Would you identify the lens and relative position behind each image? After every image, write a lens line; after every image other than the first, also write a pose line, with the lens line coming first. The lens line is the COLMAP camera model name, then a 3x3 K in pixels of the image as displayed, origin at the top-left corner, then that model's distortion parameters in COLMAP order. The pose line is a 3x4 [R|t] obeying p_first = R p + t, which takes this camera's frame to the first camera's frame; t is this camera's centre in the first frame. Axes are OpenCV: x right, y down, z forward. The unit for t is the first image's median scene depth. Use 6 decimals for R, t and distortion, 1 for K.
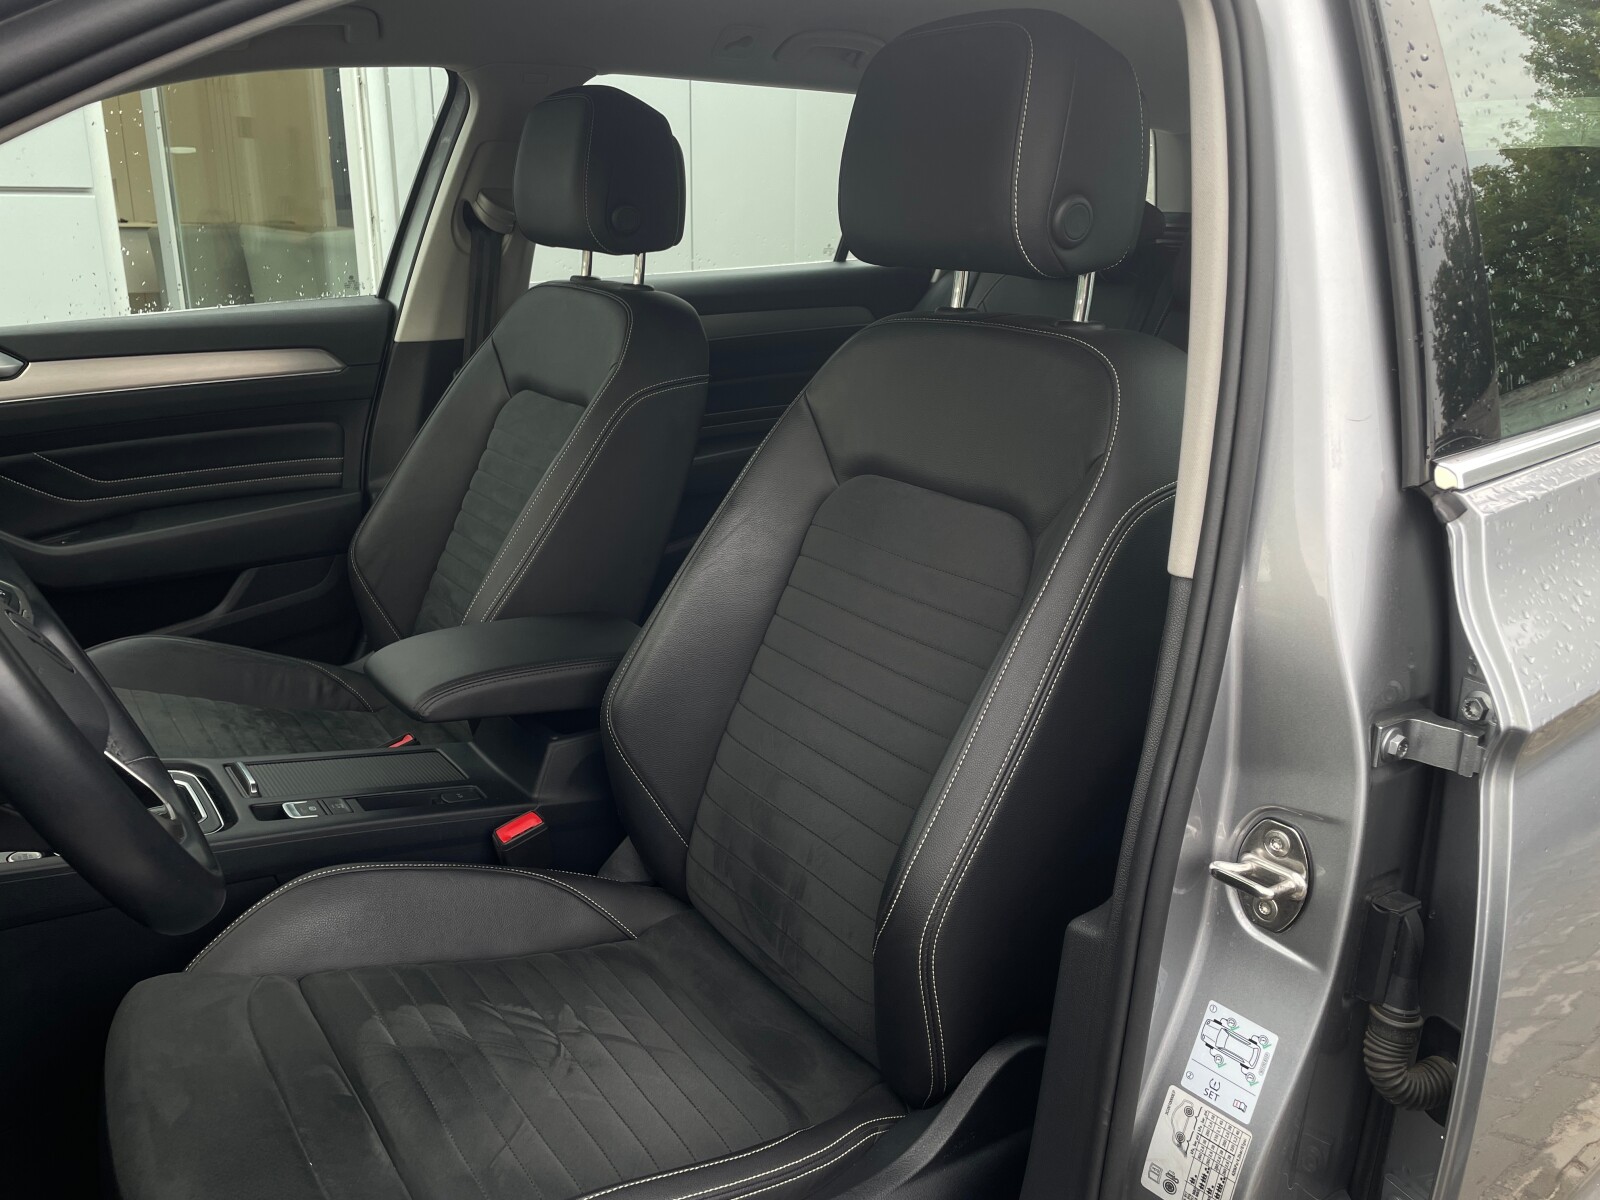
lens RADIAL K [[1211.2, 0, 796.4], [0, 1211.2, 580.9], [0, 0, 1]] dist [0.096560, -0.121921]
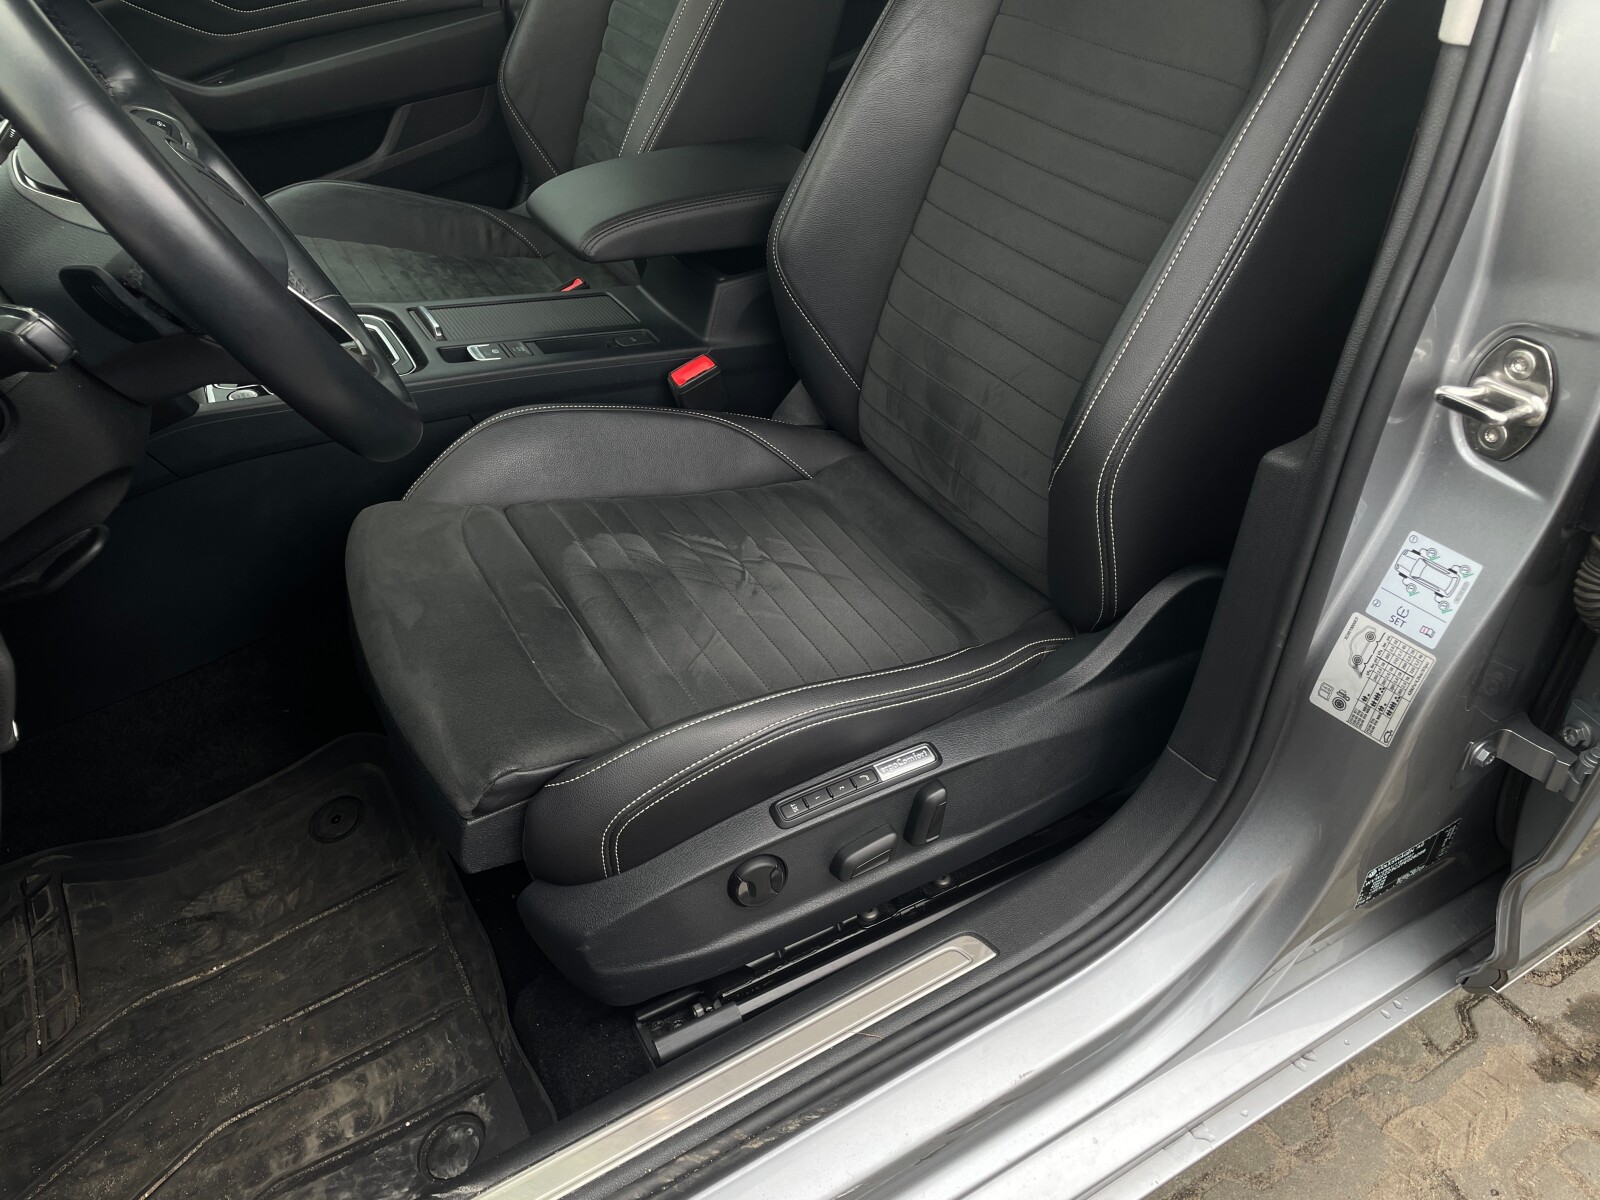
lens RADIAL K [[1211.2, 0, 779.1], [0, 1211.2, 604.7], [0, 0, 1]] dist [0.096560, -0.121921]
pose [[0.988422, 0.017734, -0.150691, -0.002761], [0.039357, 0.929188, 0.367506, 0.018672], [0.146538, -0.369182, 0.917732, 0.023718]]
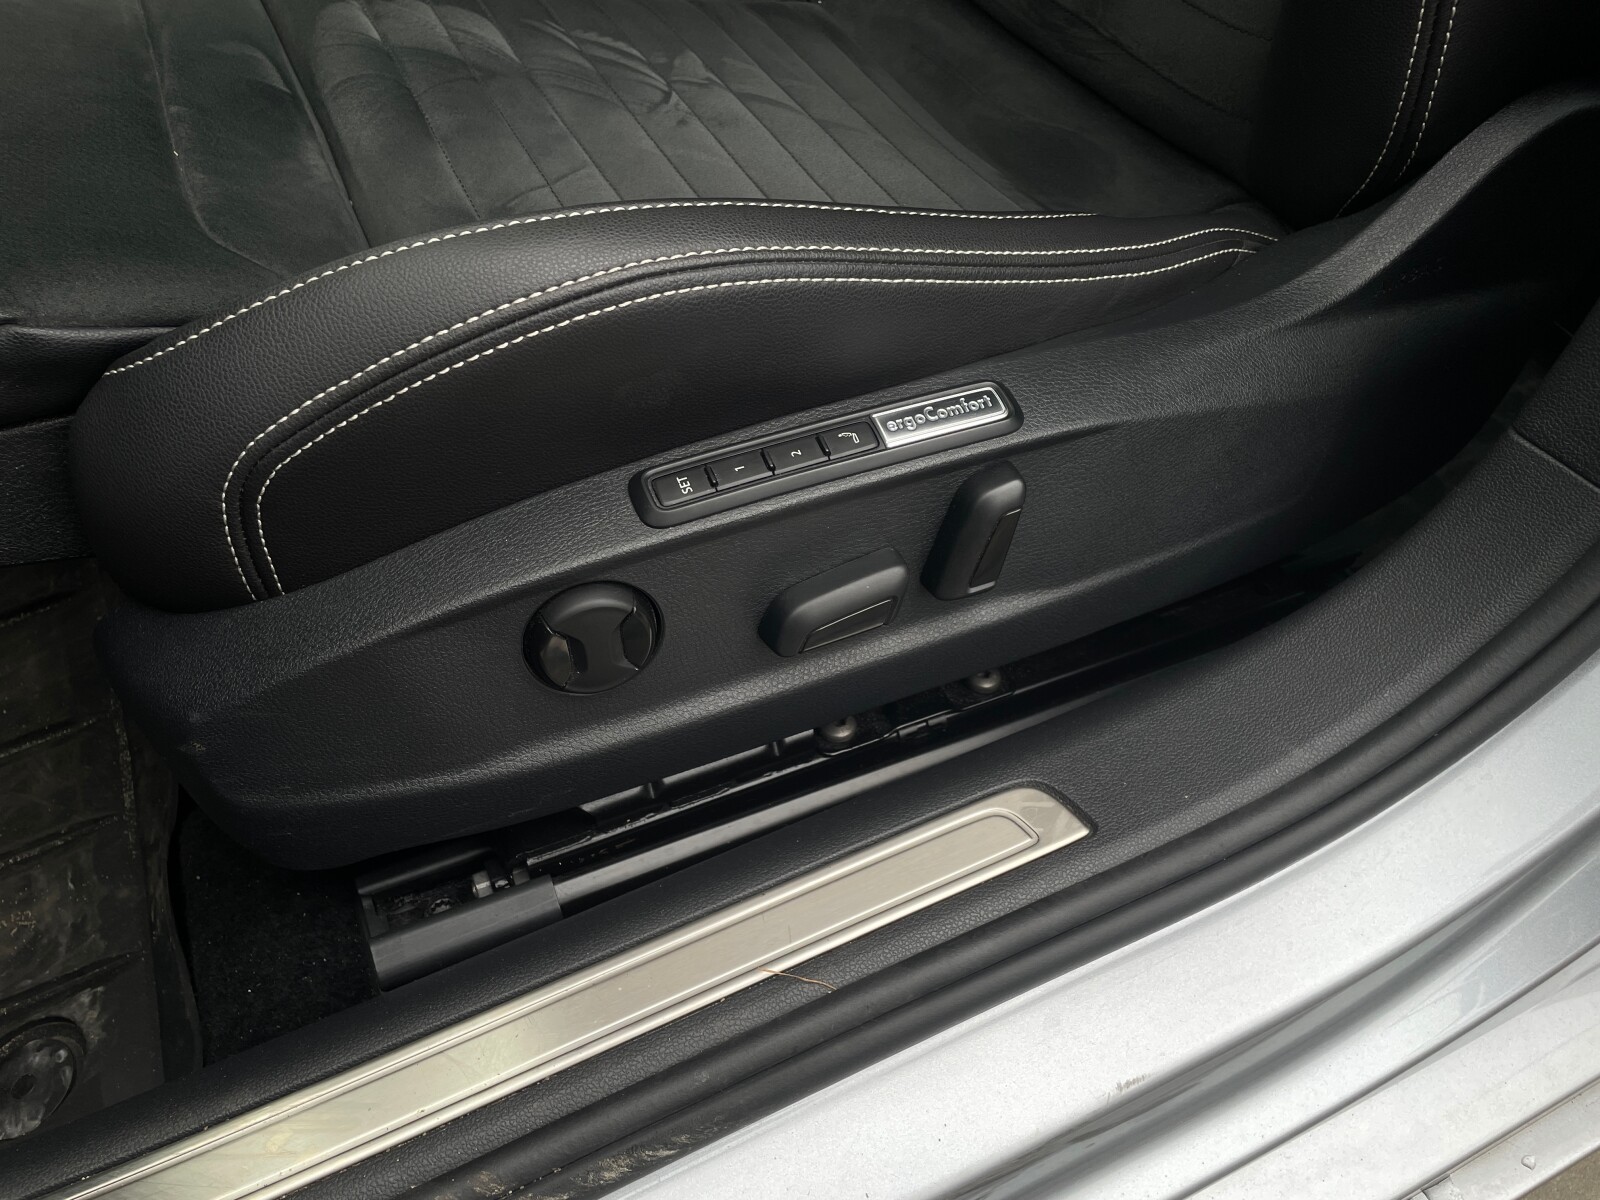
lens RADIAL K [[1211.2, 0, 785.2], [0, 1211.2, 602.5], [0, 0, 1]] dist [0.096560, -0.121921]
pose [[0.981006, 0.122259, -0.150601, -0.026072], [-0.031381, 0.866176, 0.498752, 0.311526], [0.191424, -0.484553, 0.853560, 0.426291]]
